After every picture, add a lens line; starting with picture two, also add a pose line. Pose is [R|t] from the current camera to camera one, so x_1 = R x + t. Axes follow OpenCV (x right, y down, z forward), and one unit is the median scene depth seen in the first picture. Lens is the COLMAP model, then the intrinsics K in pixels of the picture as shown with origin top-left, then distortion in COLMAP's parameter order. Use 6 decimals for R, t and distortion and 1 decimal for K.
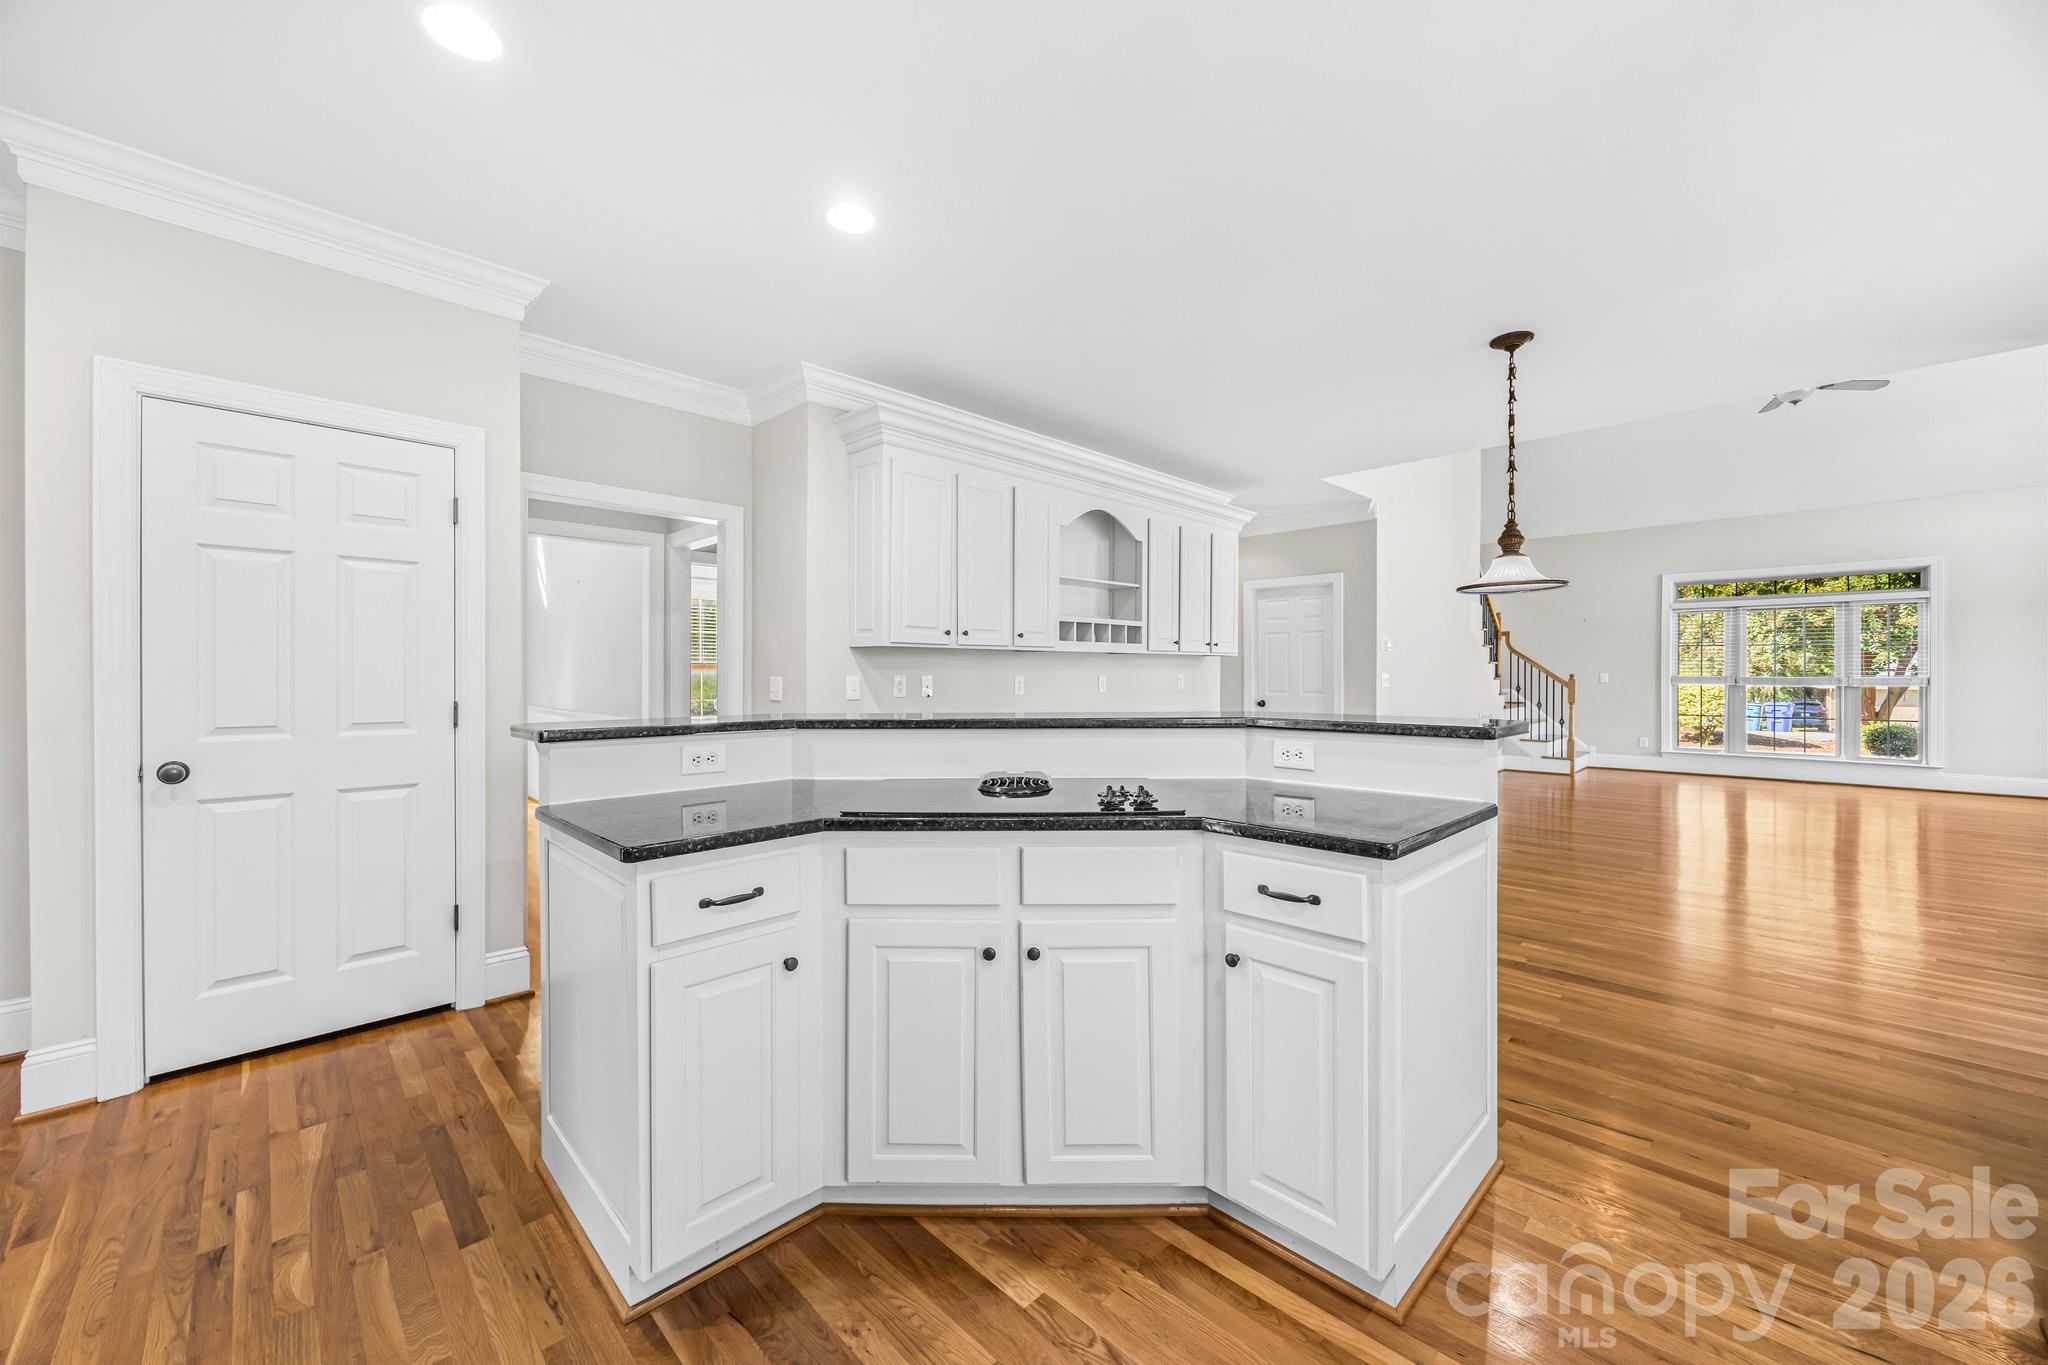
lens RADIAL K [[795.6, 0, 1021.8], [0, 795.6, 682.6], [0, 0, 1]] dist [-0.002632, 0.000381]
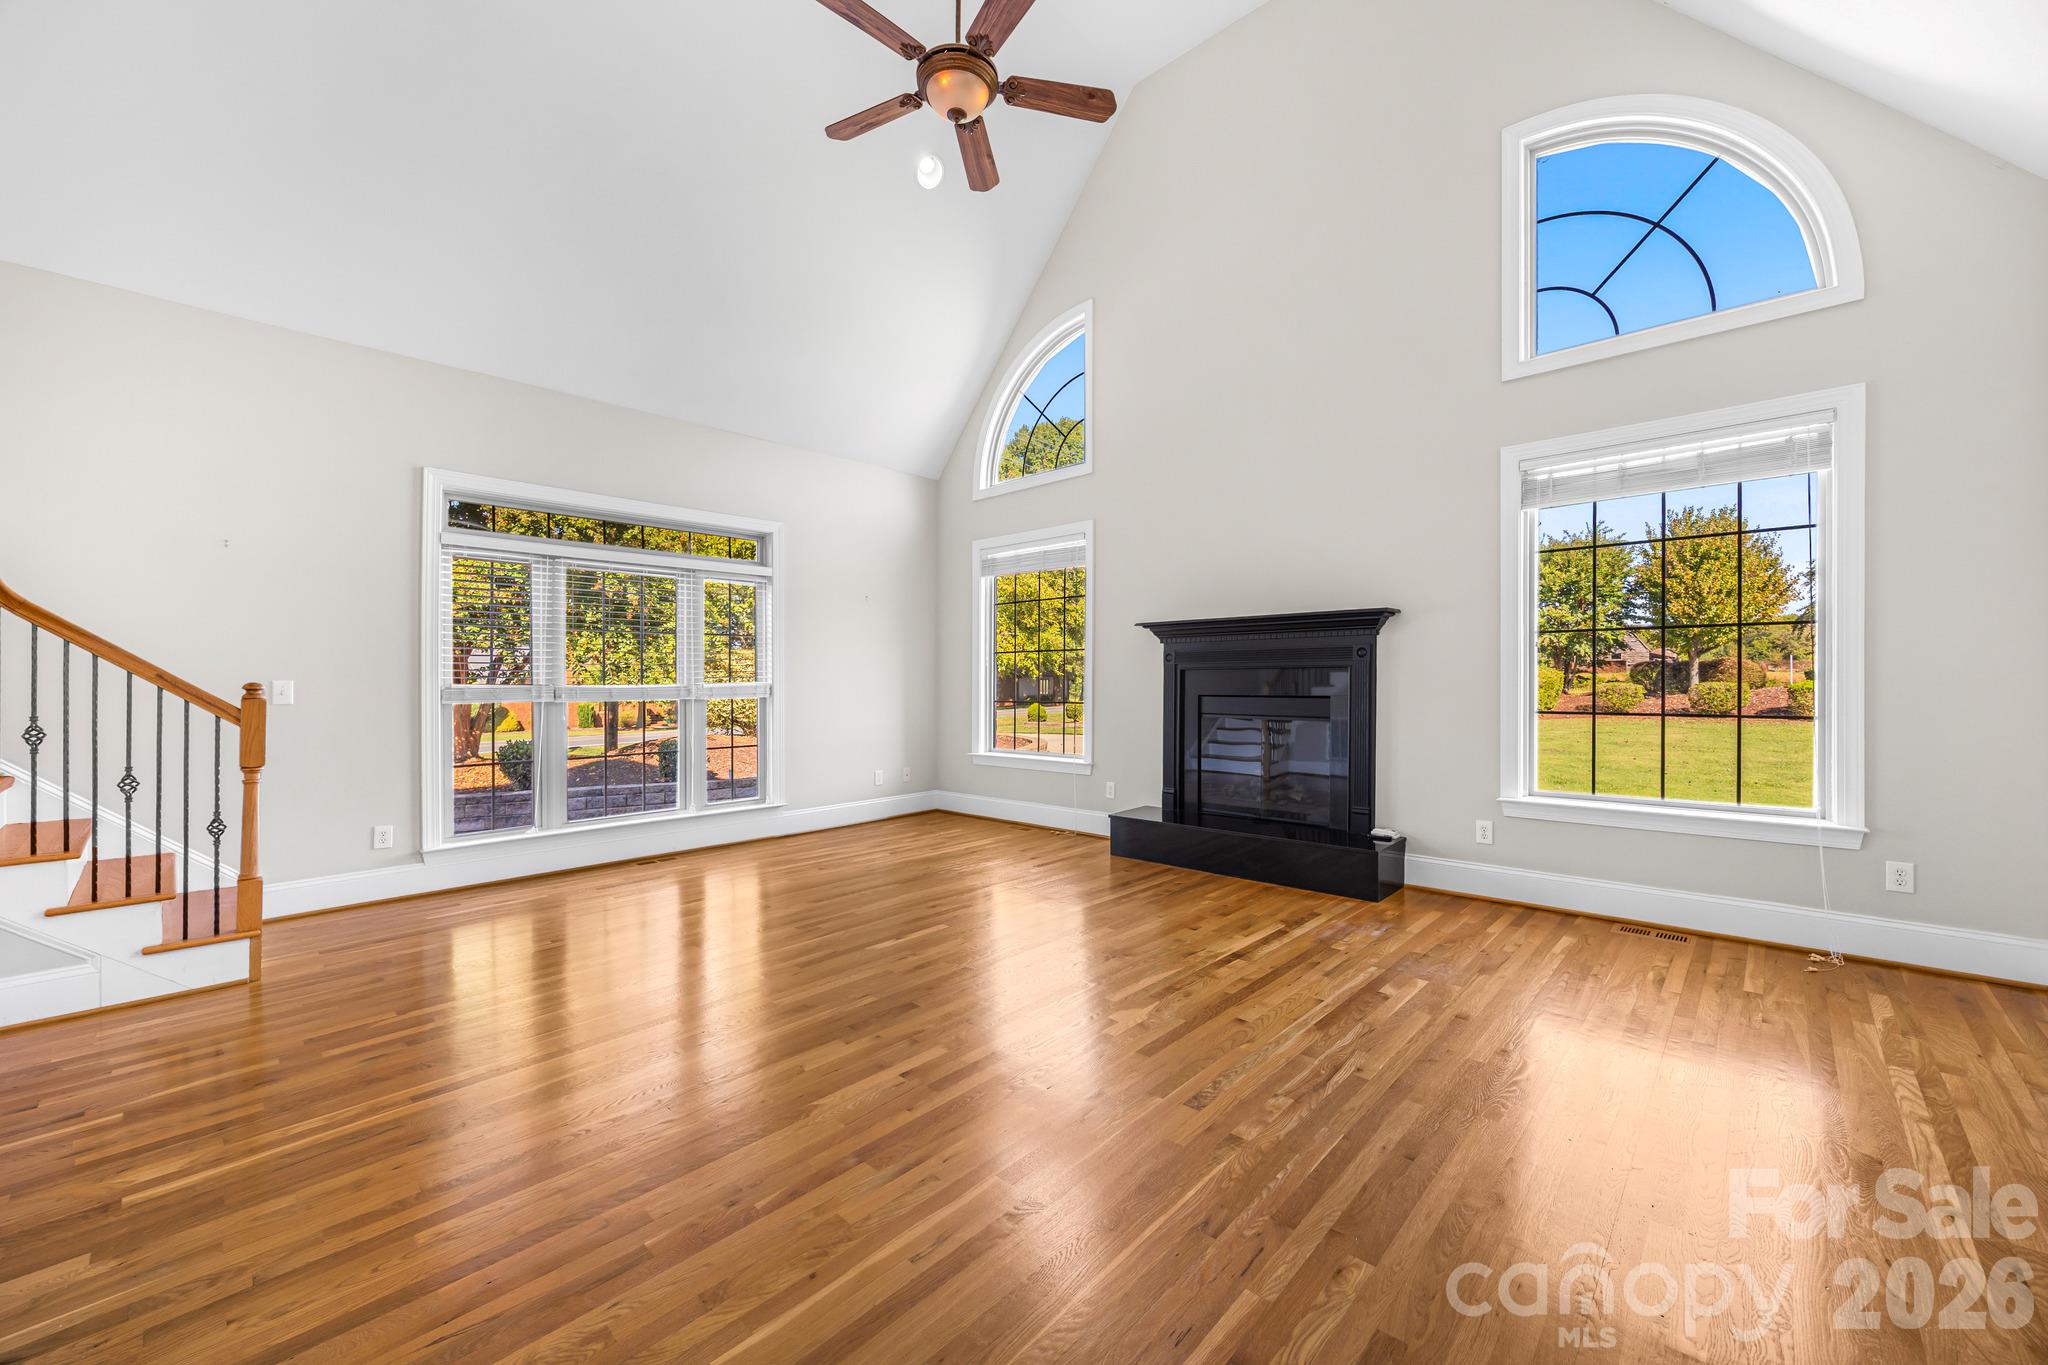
lens RADIAL K [[795.6, 0, 1013.0], [0, 795.6, 673.7], [0, 0, 1]] dist [-0.002632, 0.000381]
pose [[-0.028756, 0.005818, 0.999570, 0.339226], [0.018328, 0.999818, -0.005292, -0.007030], [-0.999418, 0.018168, -0.028858, 0.677392]]
